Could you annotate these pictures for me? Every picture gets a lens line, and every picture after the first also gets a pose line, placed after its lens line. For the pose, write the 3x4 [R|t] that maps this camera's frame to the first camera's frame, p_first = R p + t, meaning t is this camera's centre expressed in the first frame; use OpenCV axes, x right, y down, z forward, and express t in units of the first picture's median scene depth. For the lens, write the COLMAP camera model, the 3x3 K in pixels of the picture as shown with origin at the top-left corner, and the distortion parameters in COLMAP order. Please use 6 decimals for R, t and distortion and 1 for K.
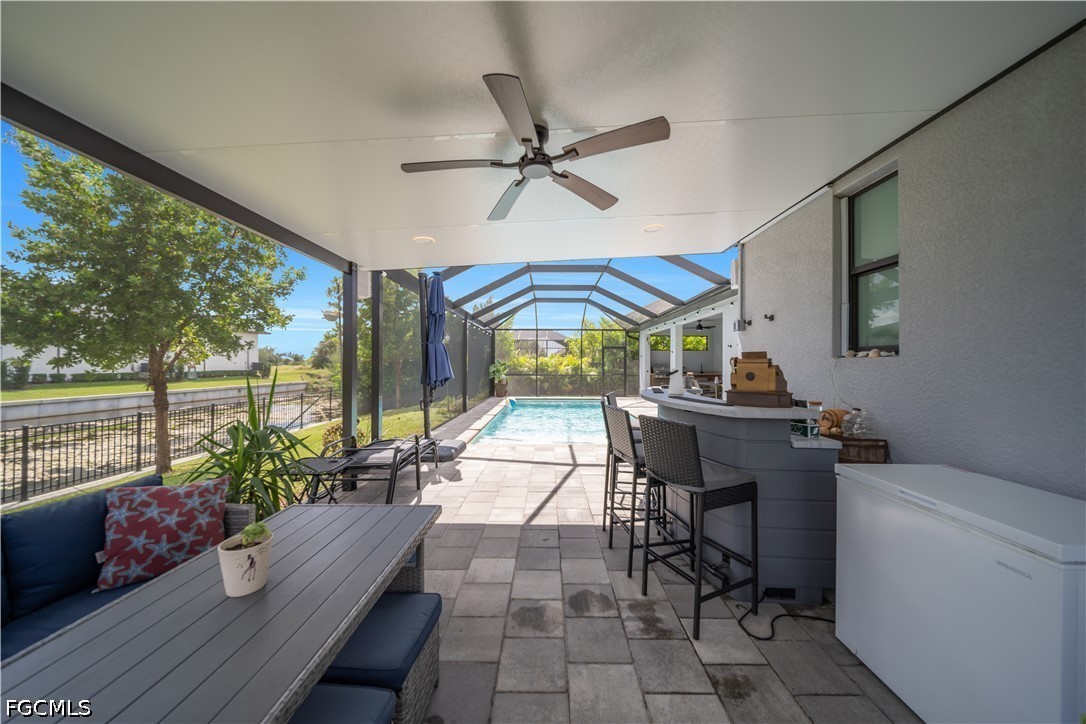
lens RADIAL K [[376.1, 0, 545.0], [0, 376.1, 363.6], [0, 0, 1]] dist [-0.001717, -0.000193]
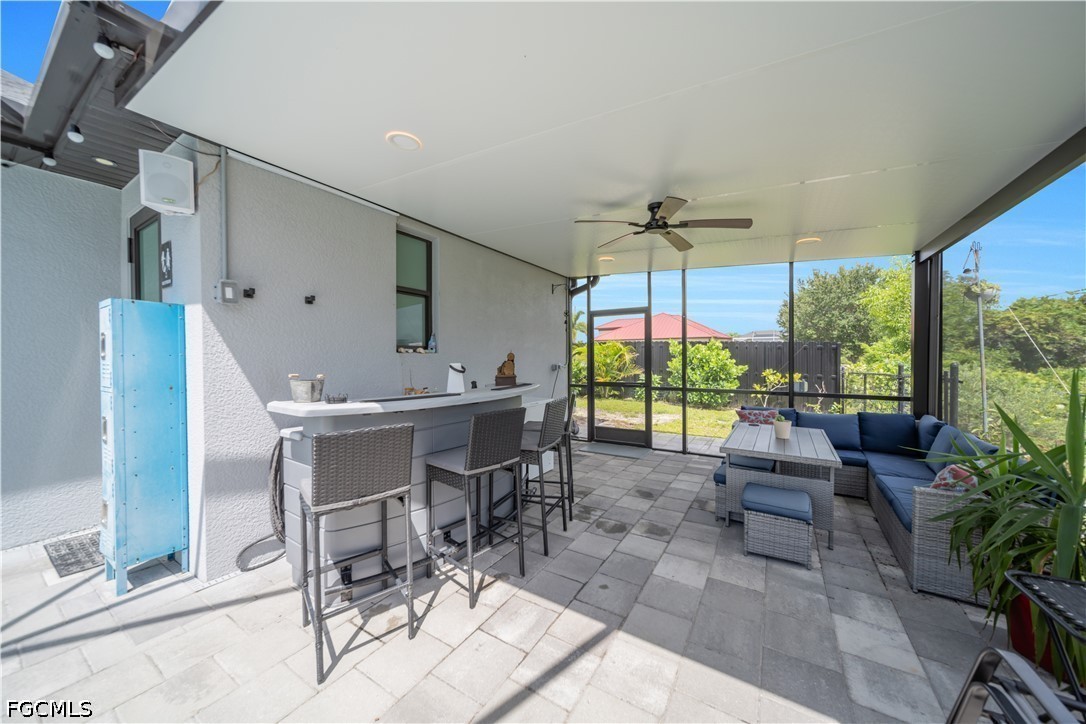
lens RADIAL K [[376.1, 0, 545.0], [0, 376.1, 363.6], [0, 0, 1]] dist [-0.001717, -0.000193]
pose [[-0.856354, -0.007228, 0.516339, -0.331374], [0.000308, 0.999895, 0.014509, 0.002742], [-0.516389, 0.012584, -0.856261, 1.970215]]
